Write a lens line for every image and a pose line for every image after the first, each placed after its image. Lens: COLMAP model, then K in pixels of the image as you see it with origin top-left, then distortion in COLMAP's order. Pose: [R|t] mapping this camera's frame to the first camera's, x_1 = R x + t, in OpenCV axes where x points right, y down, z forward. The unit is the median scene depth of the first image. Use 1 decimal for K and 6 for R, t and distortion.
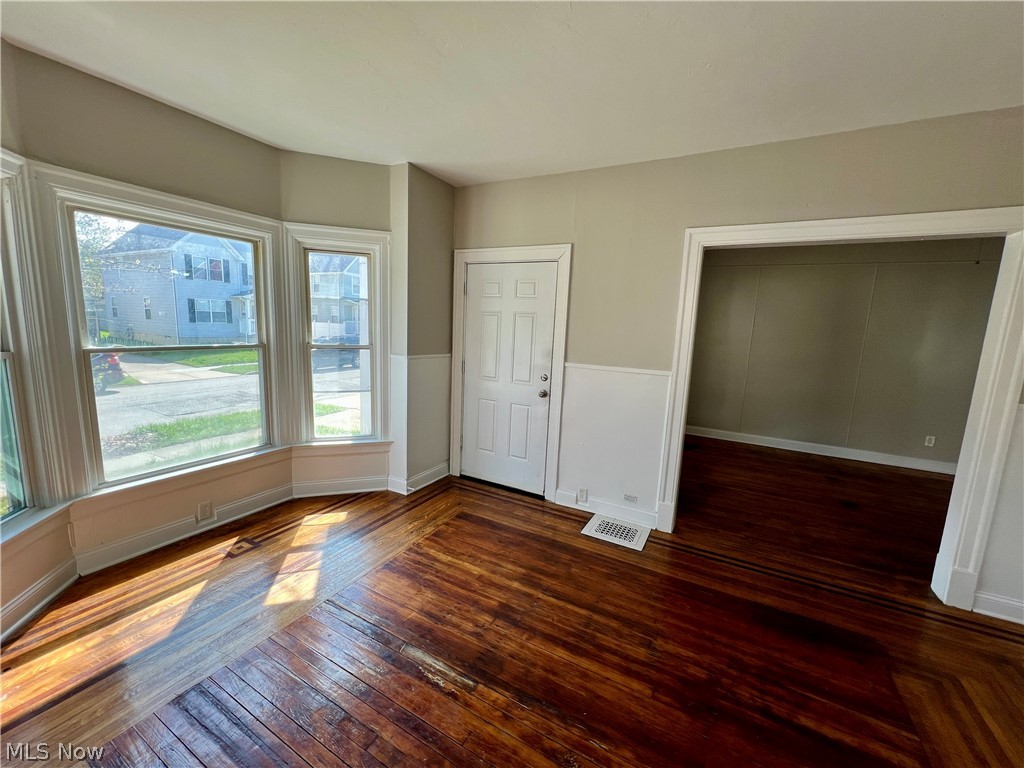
lens RADIAL K [[410.5, 0, 512.0], [0, 410.5, 384.0], [0, 0, 1]] dist [0.000324, 0.000243]
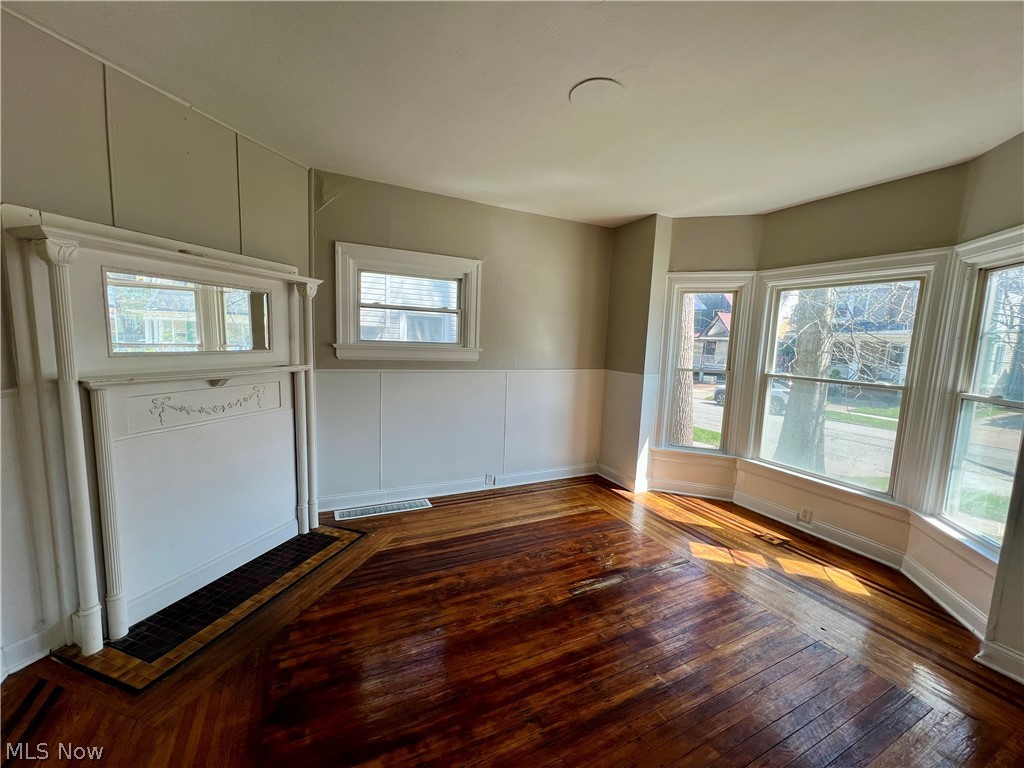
lens RADIAL K [[410.5, 0, 512.0], [0, 410.5, 384.0], [0, 0, 1]] dist [0.000324, 0.000243]
pose [[-0.568309, 0.028816, -0.822311, 0.688864], [-0.182563, 0.970061, 0.160164, -0.094581], [0.802307, 0.241146, -0.546034, 0.836664]]
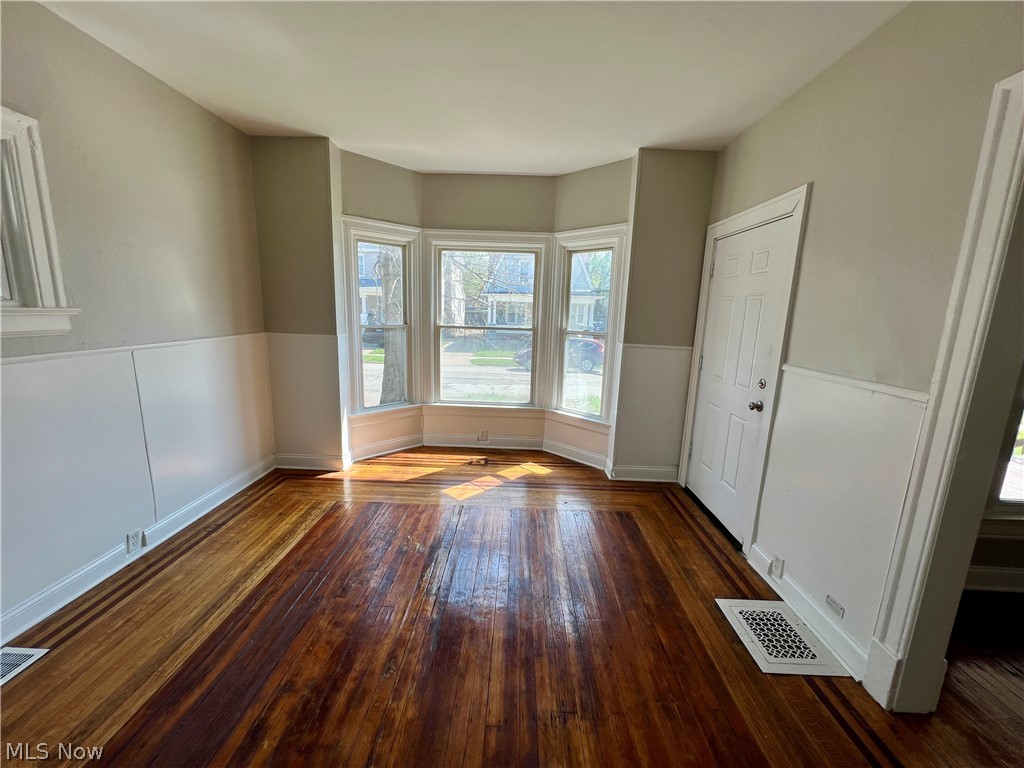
lens RADIAL K [[410.5, 0, 512.0], [0, 410.5, 384.0], [0, 0, 1]] dist [0.000324, 0.000243]
pose [[0.465657, 0.133397, -0.874854, 0.589100], [-0.142862, 0.986939, 0.074447, -0.007489], [0.873358, 0.090316, 0.478632, 0.328616]]
